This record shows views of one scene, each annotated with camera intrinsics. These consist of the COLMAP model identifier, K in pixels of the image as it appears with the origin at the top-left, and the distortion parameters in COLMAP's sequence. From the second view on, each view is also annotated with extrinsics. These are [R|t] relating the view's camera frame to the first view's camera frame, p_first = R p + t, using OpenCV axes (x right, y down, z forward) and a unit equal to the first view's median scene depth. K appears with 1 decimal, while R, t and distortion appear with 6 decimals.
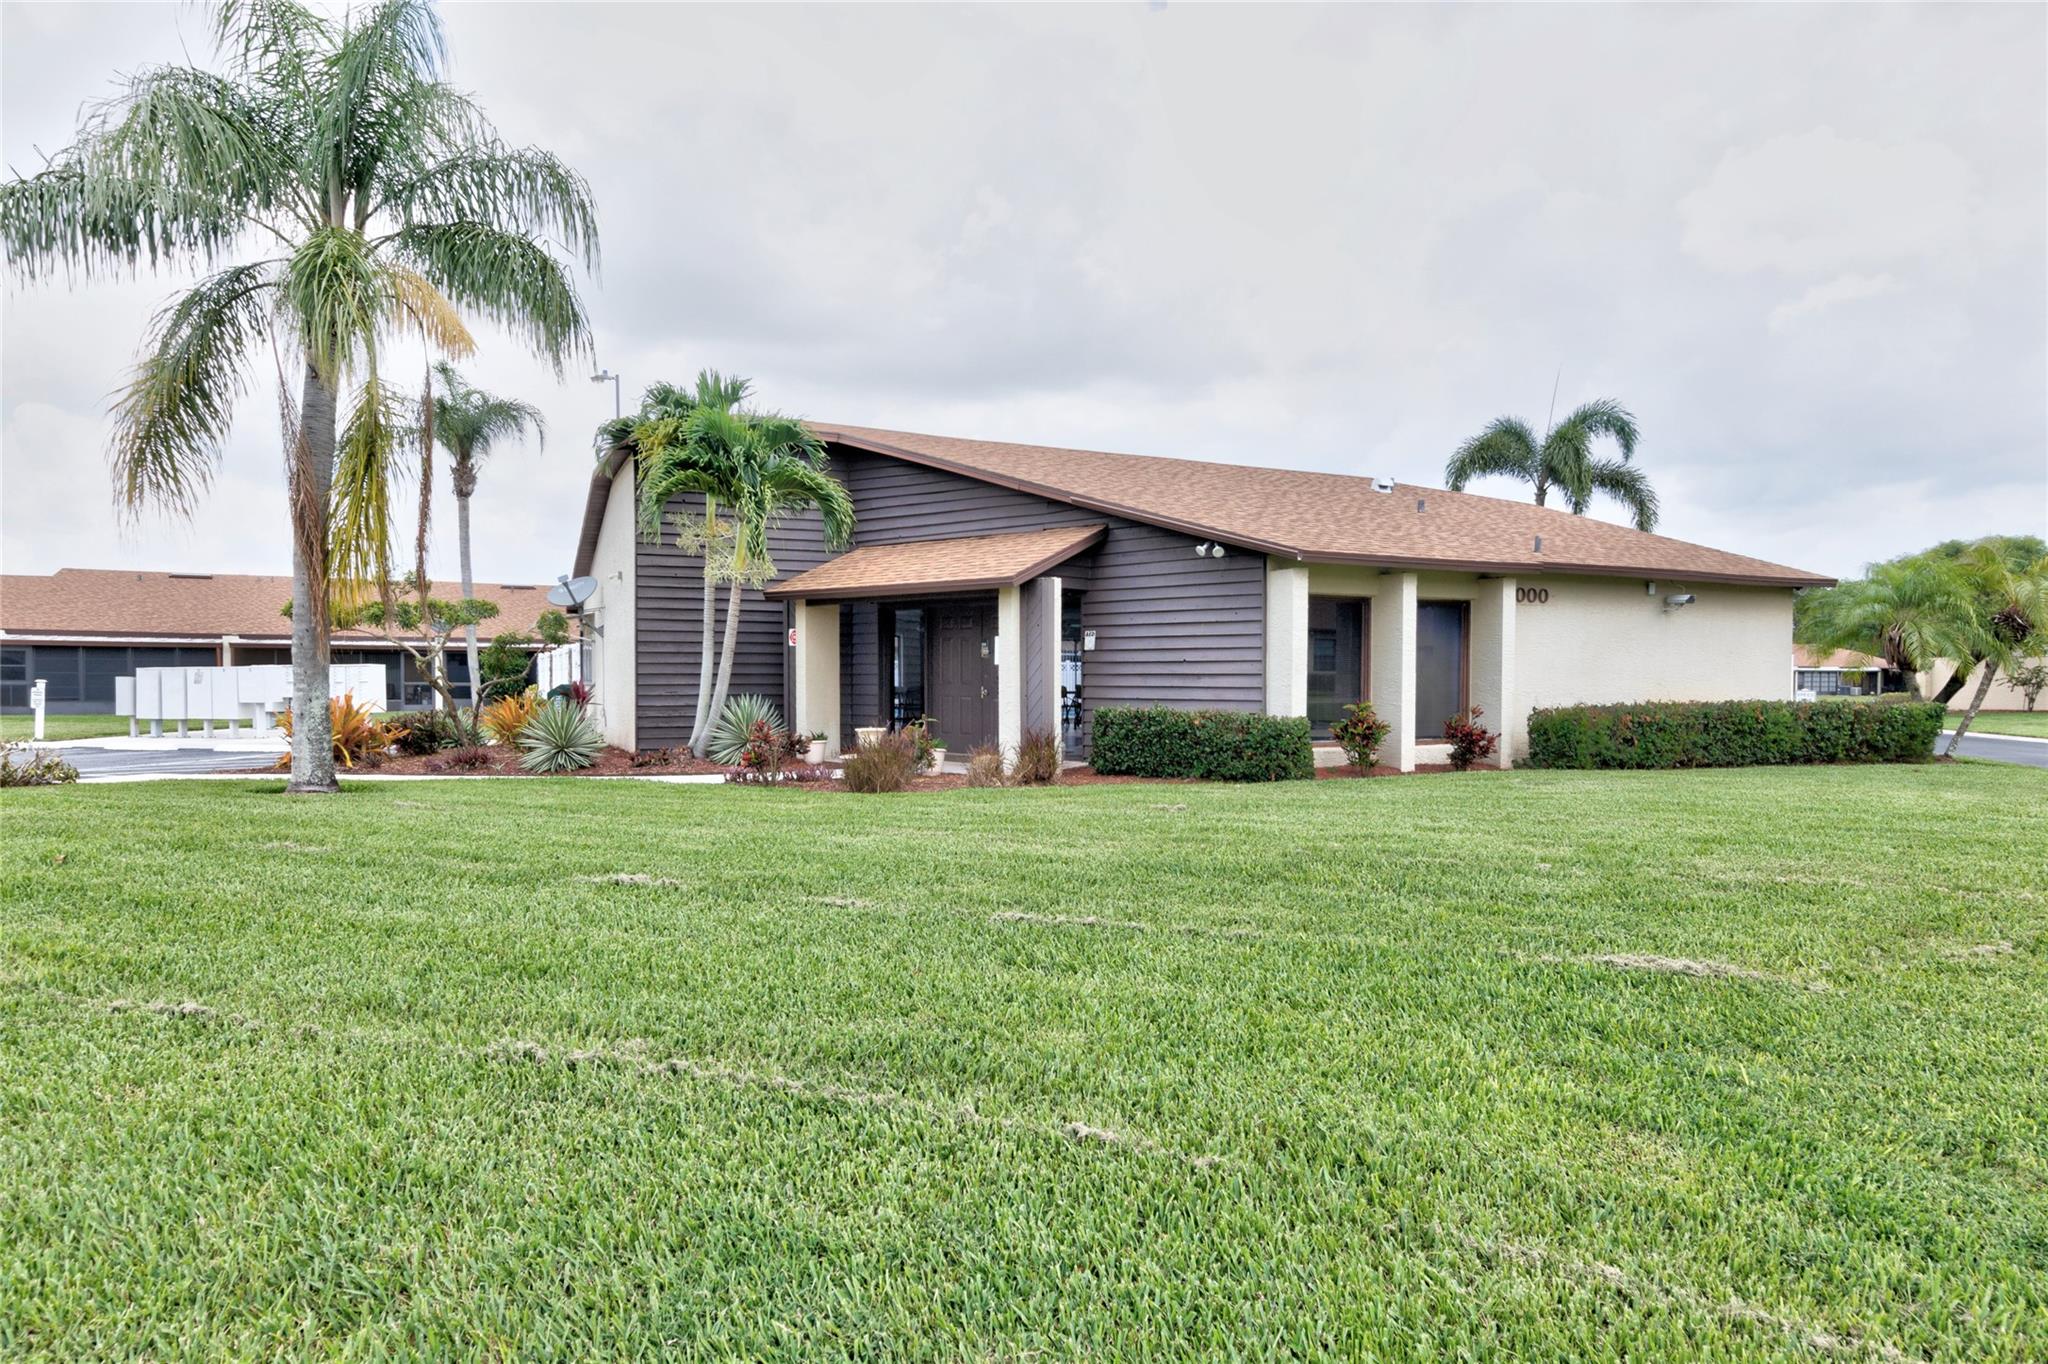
lens RADIAL K [[1185.0, 0, 1024.0], [0, 1185.0, 682.0], [0, 0, 1]] dist [0.002852, 0.001675]
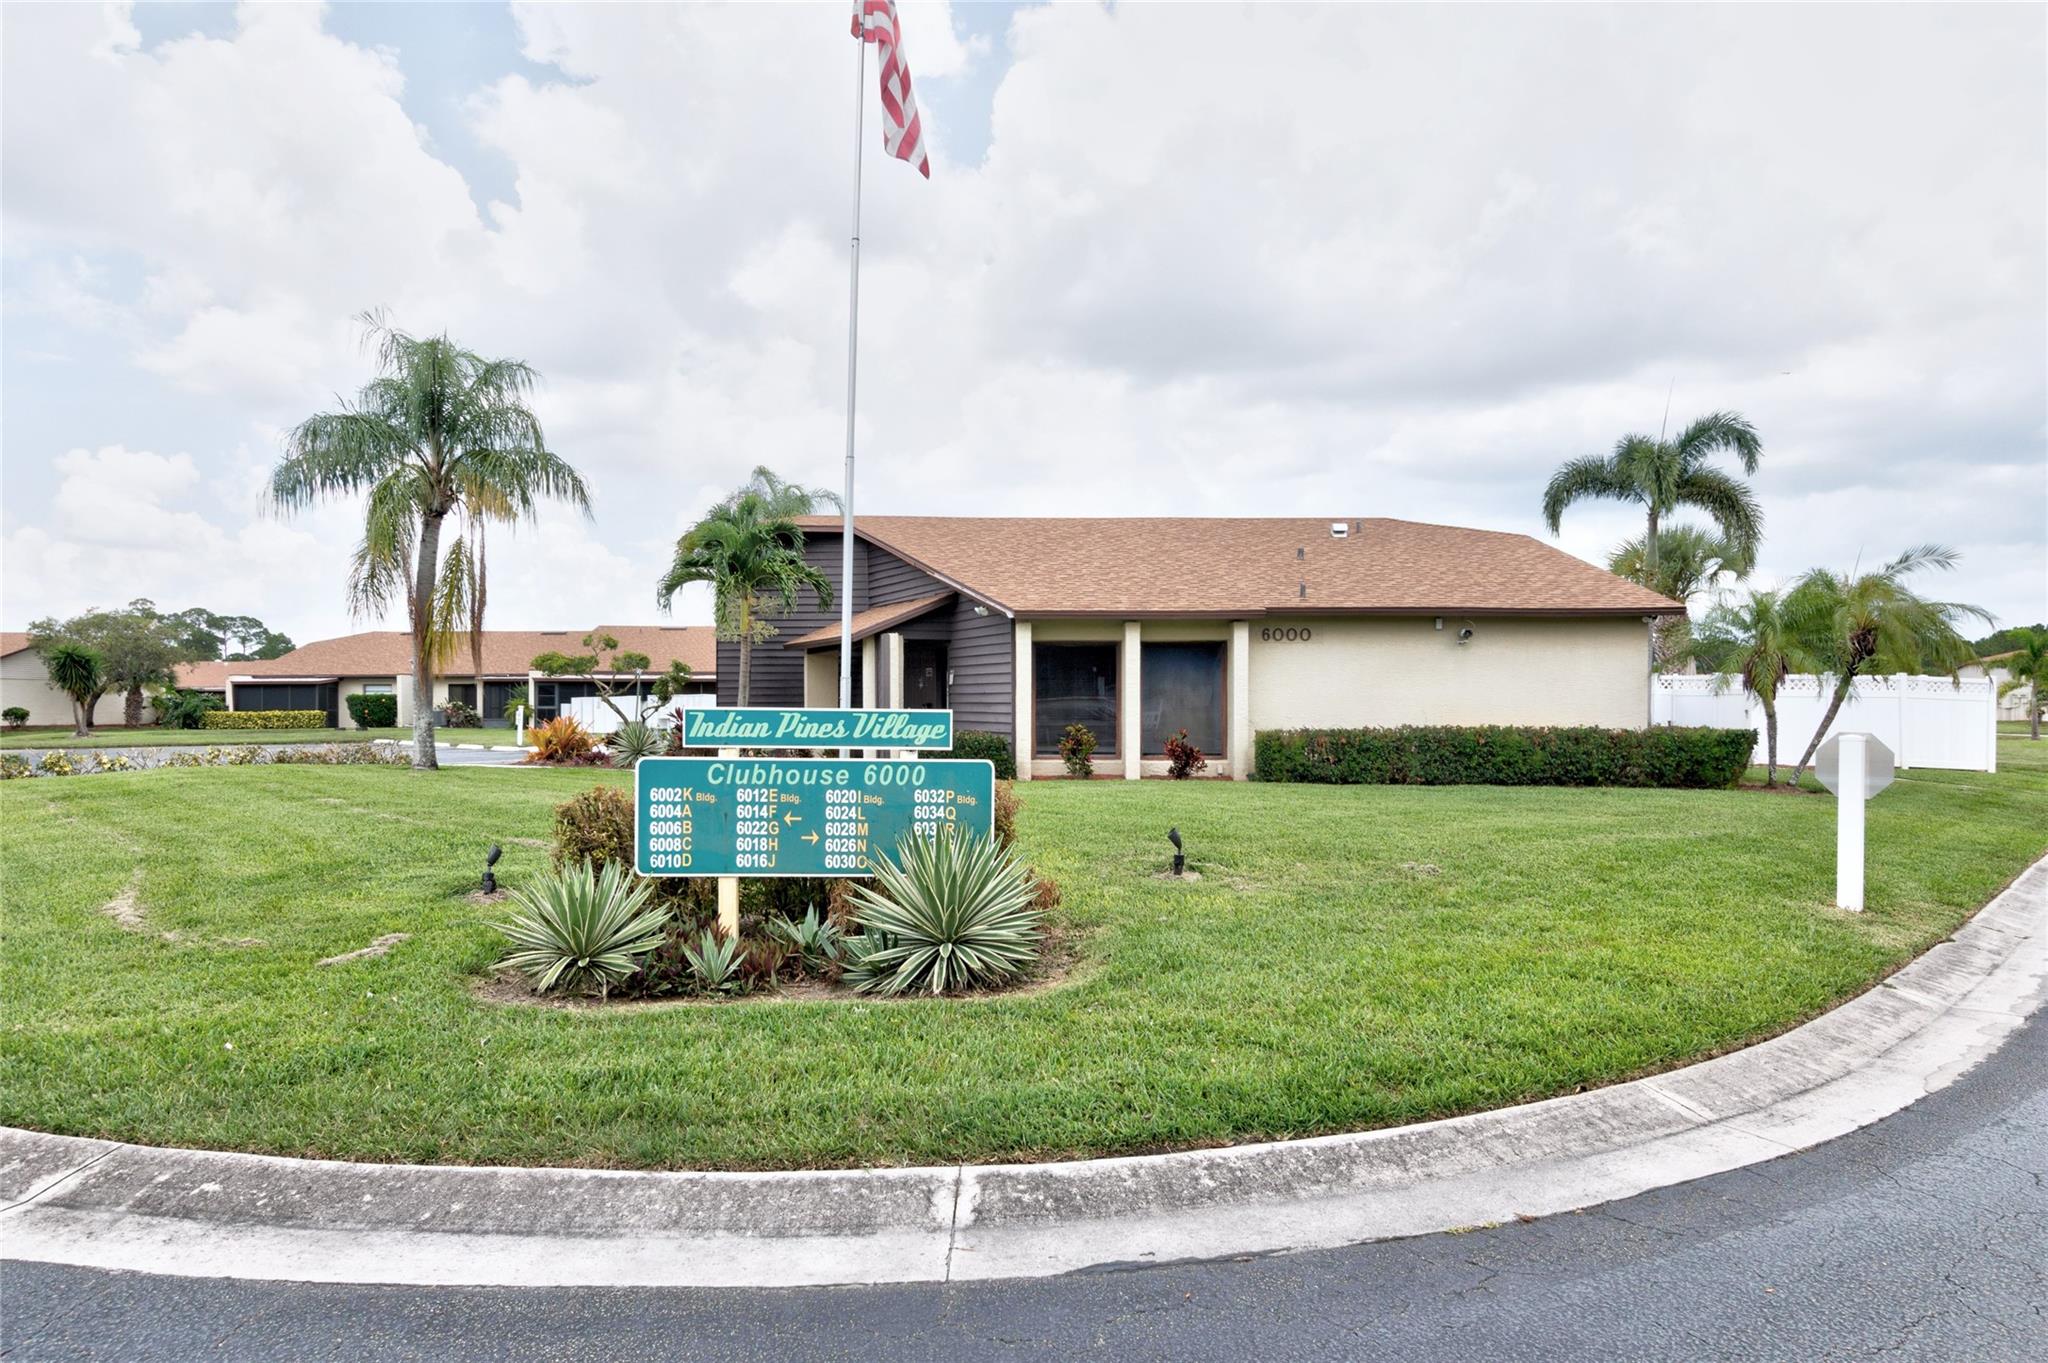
lens RADIAL K [[1185.0, 0, 1024.0], [0, 1185.0, 681.5], [0, 0, 1]] dist [0.002852, 0.001675]
pose [[0.909642, -0.008402, -0.415309, 0.705050], [0.000315, 0.999809, -0.019537, -0.004150], [0.415394, 0.017641, 0.909471, -0.183974]]
